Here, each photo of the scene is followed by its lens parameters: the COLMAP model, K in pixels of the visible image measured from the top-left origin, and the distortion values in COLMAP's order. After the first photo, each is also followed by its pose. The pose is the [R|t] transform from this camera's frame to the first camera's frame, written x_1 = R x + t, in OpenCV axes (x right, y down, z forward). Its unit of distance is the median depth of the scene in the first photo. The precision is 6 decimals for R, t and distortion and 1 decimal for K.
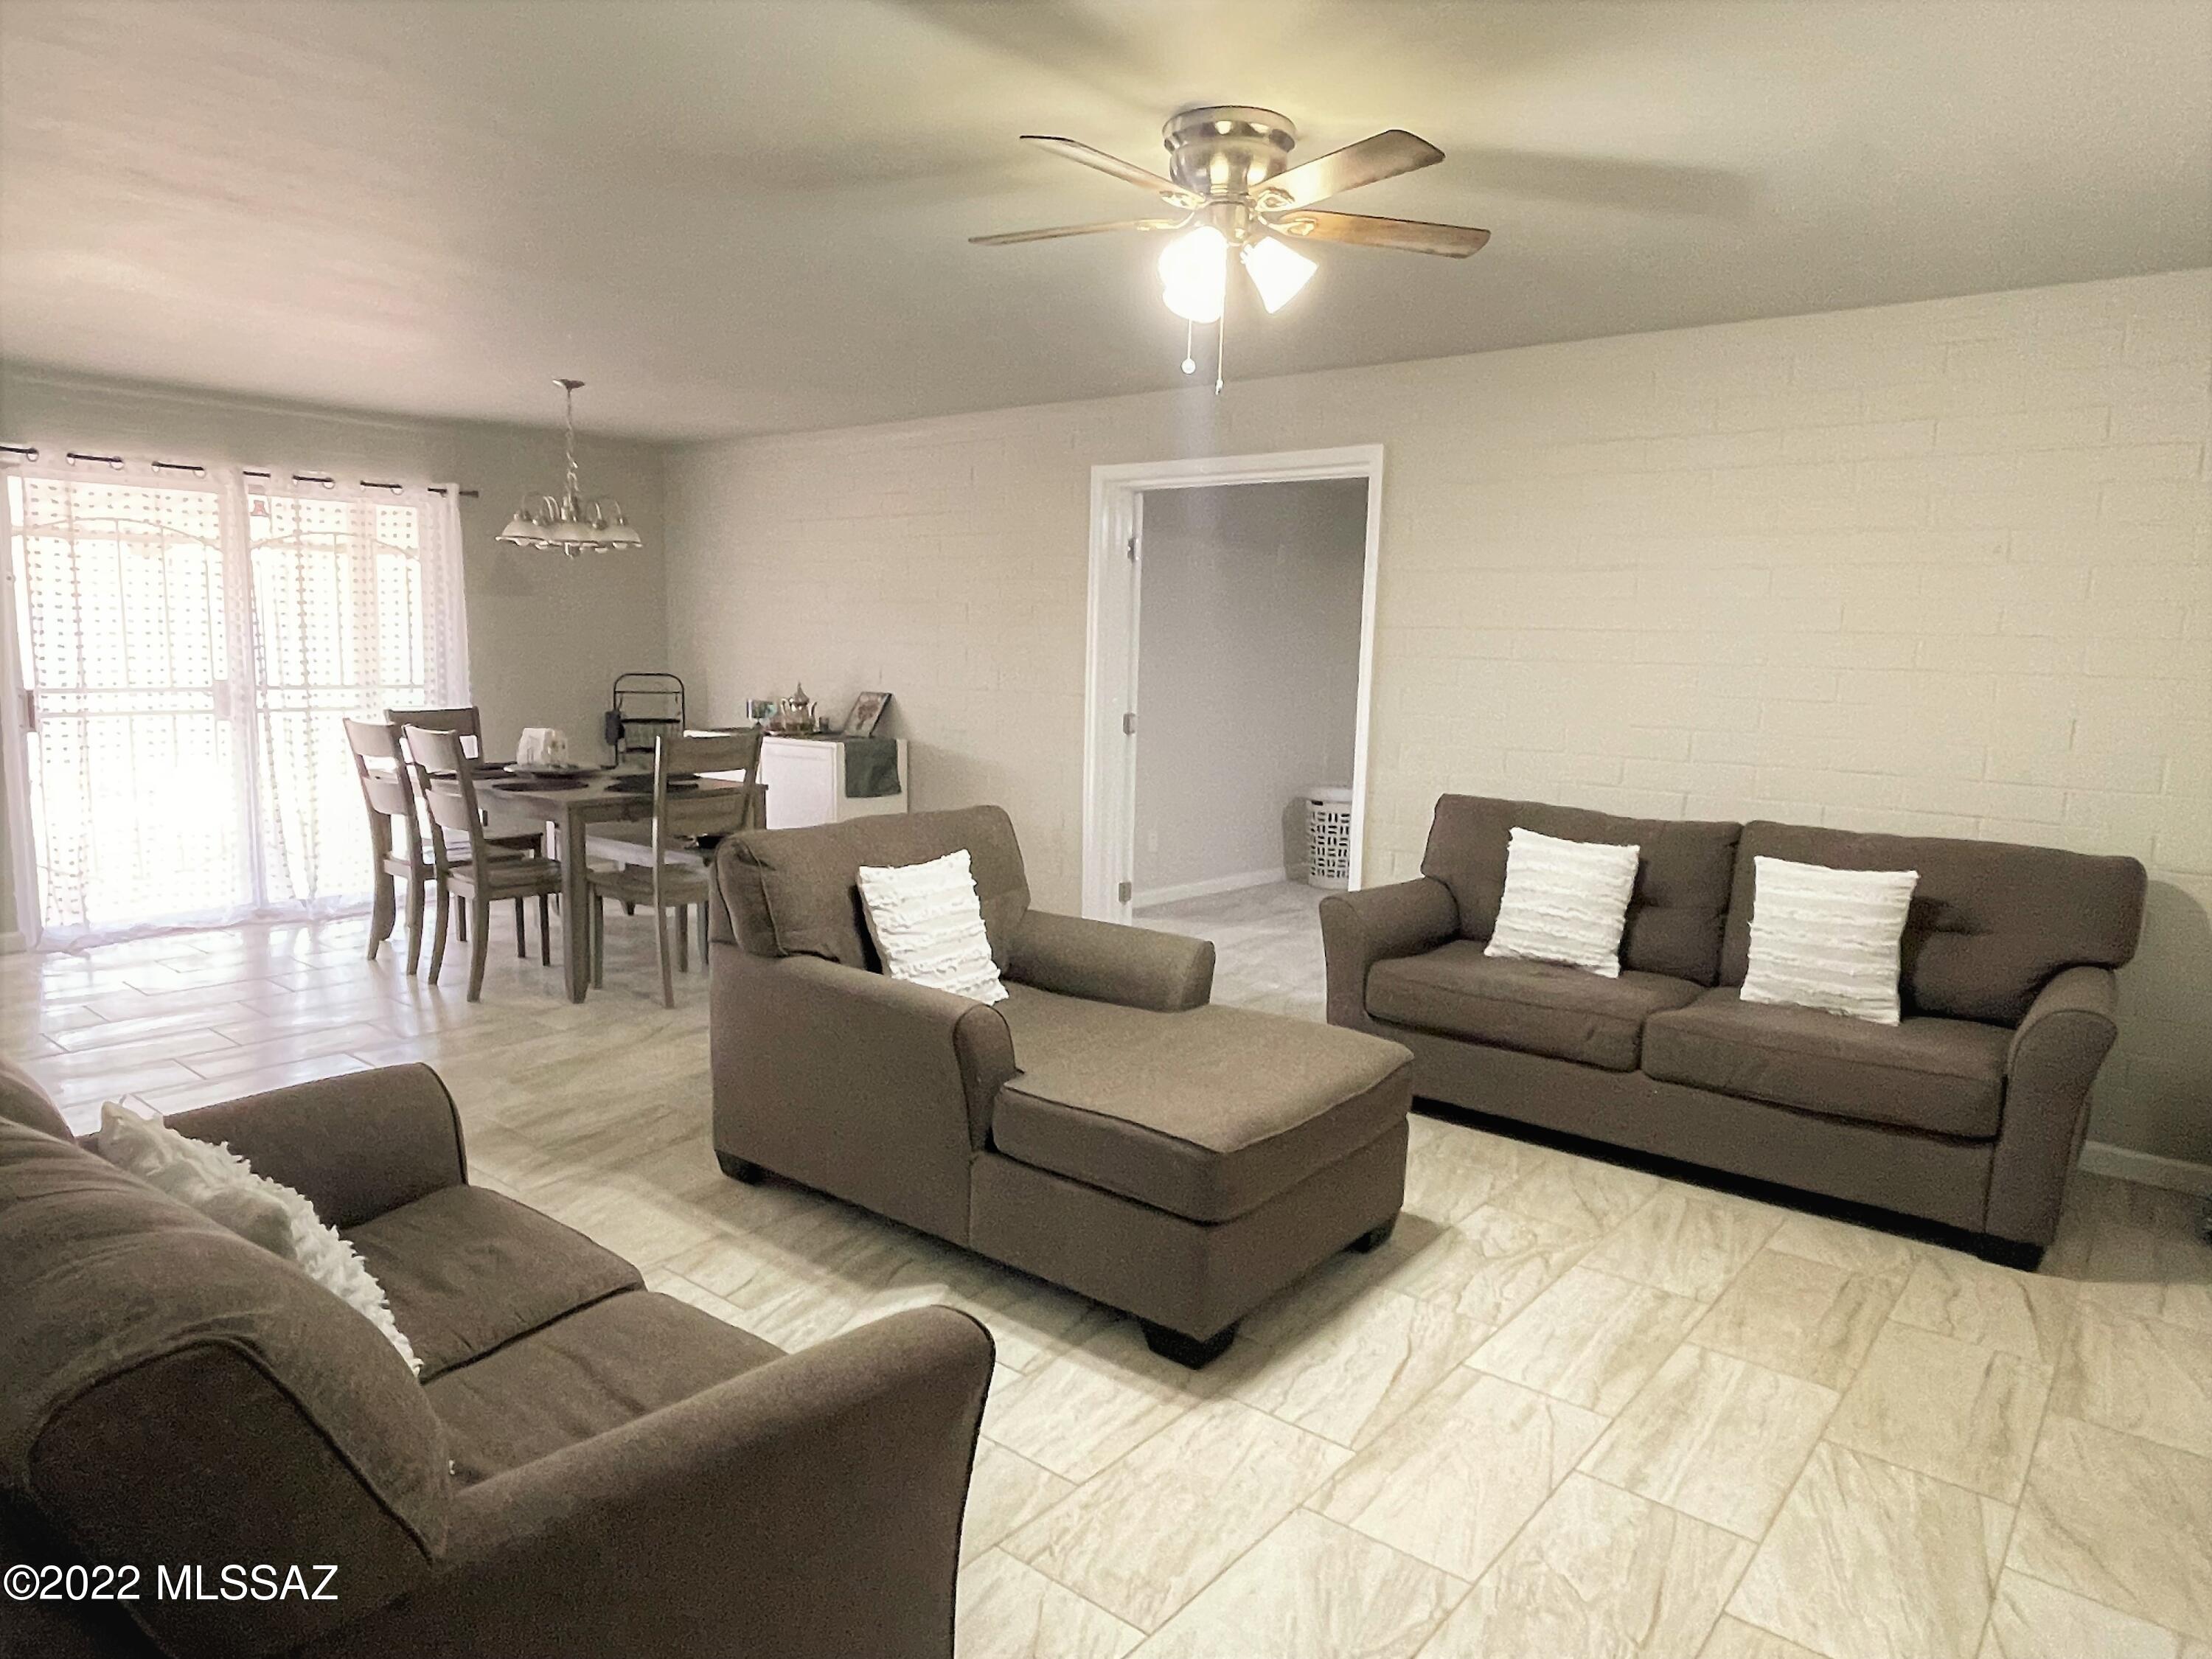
lens RADIAL K [[1417.9, 0, 1107.0], [0, 1417.9, 831.0], [0, 0, 1]] dist [0.002068, -0.006995]
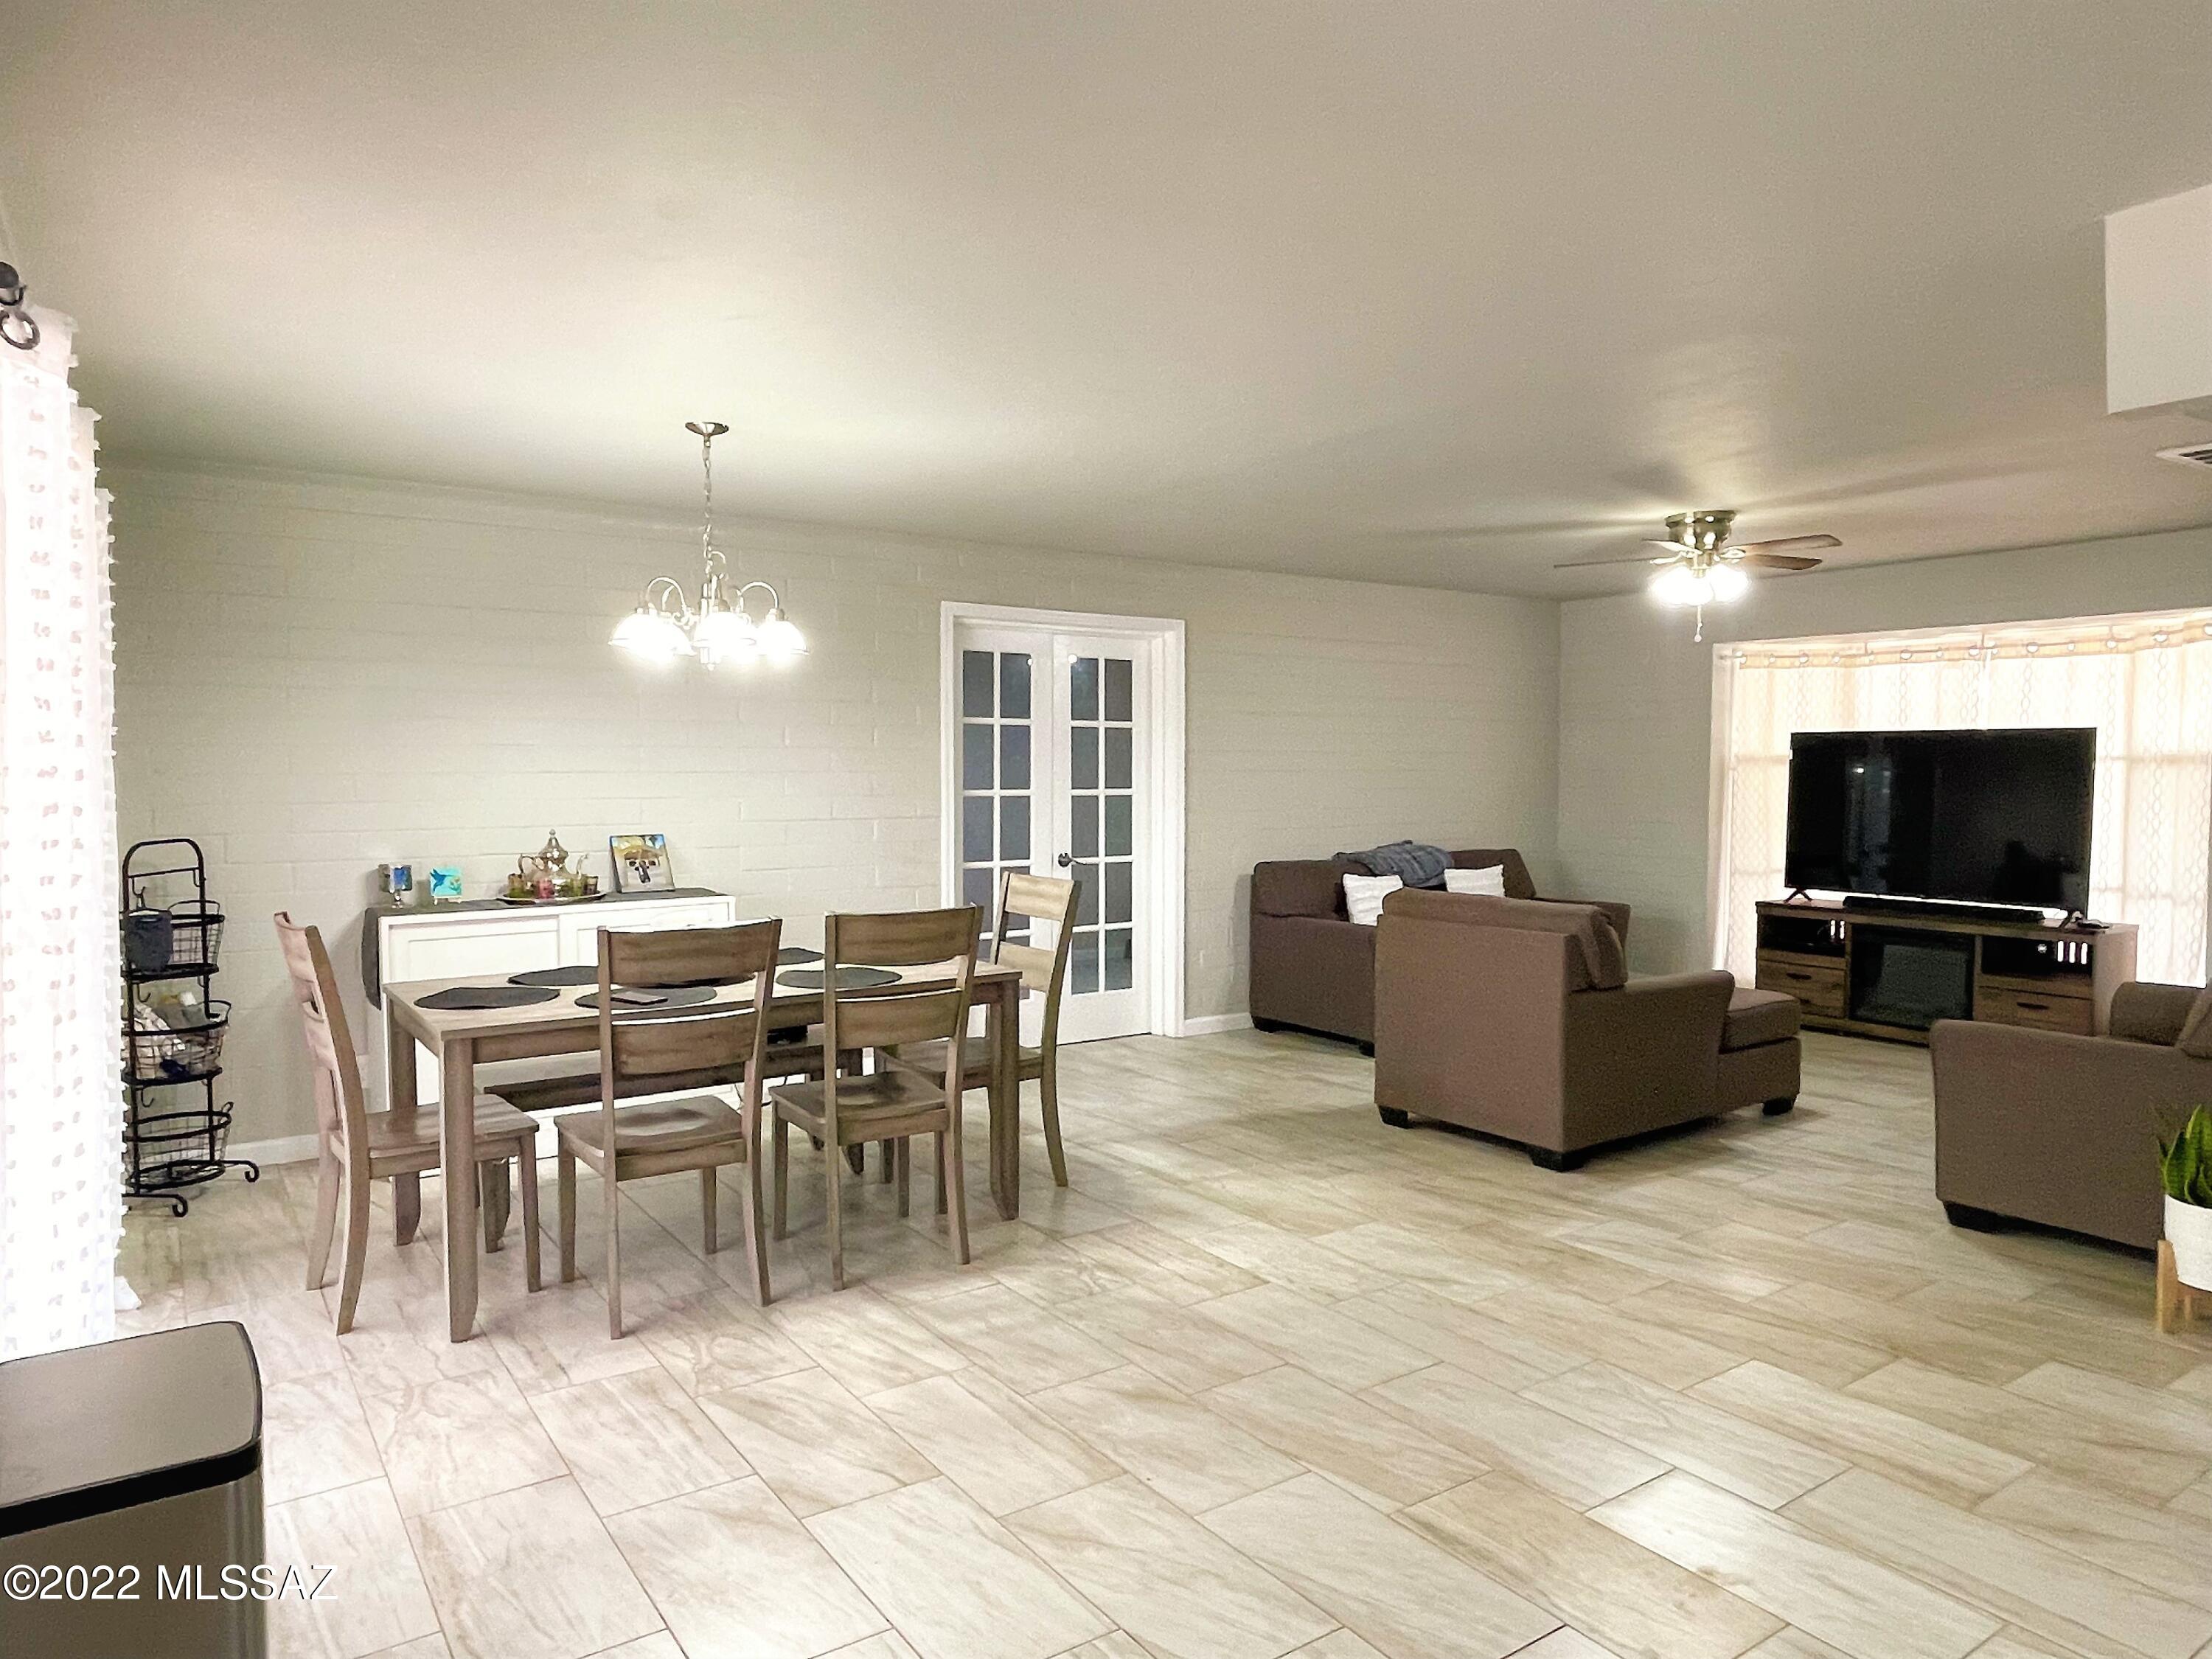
lens RADIAL K [[1417.9, 0, 1109.4], [0, 1417.9, 832.1], [0, 0, 1]] dist [0.002068, -0.006995]
pose [[0.273867, -0.074749, 0.958858, -1.517150], [0.143791, 0.988952, 0.036025, -0.161723], [-0.950958, 0.128009, 0.281590, 0.938233]]
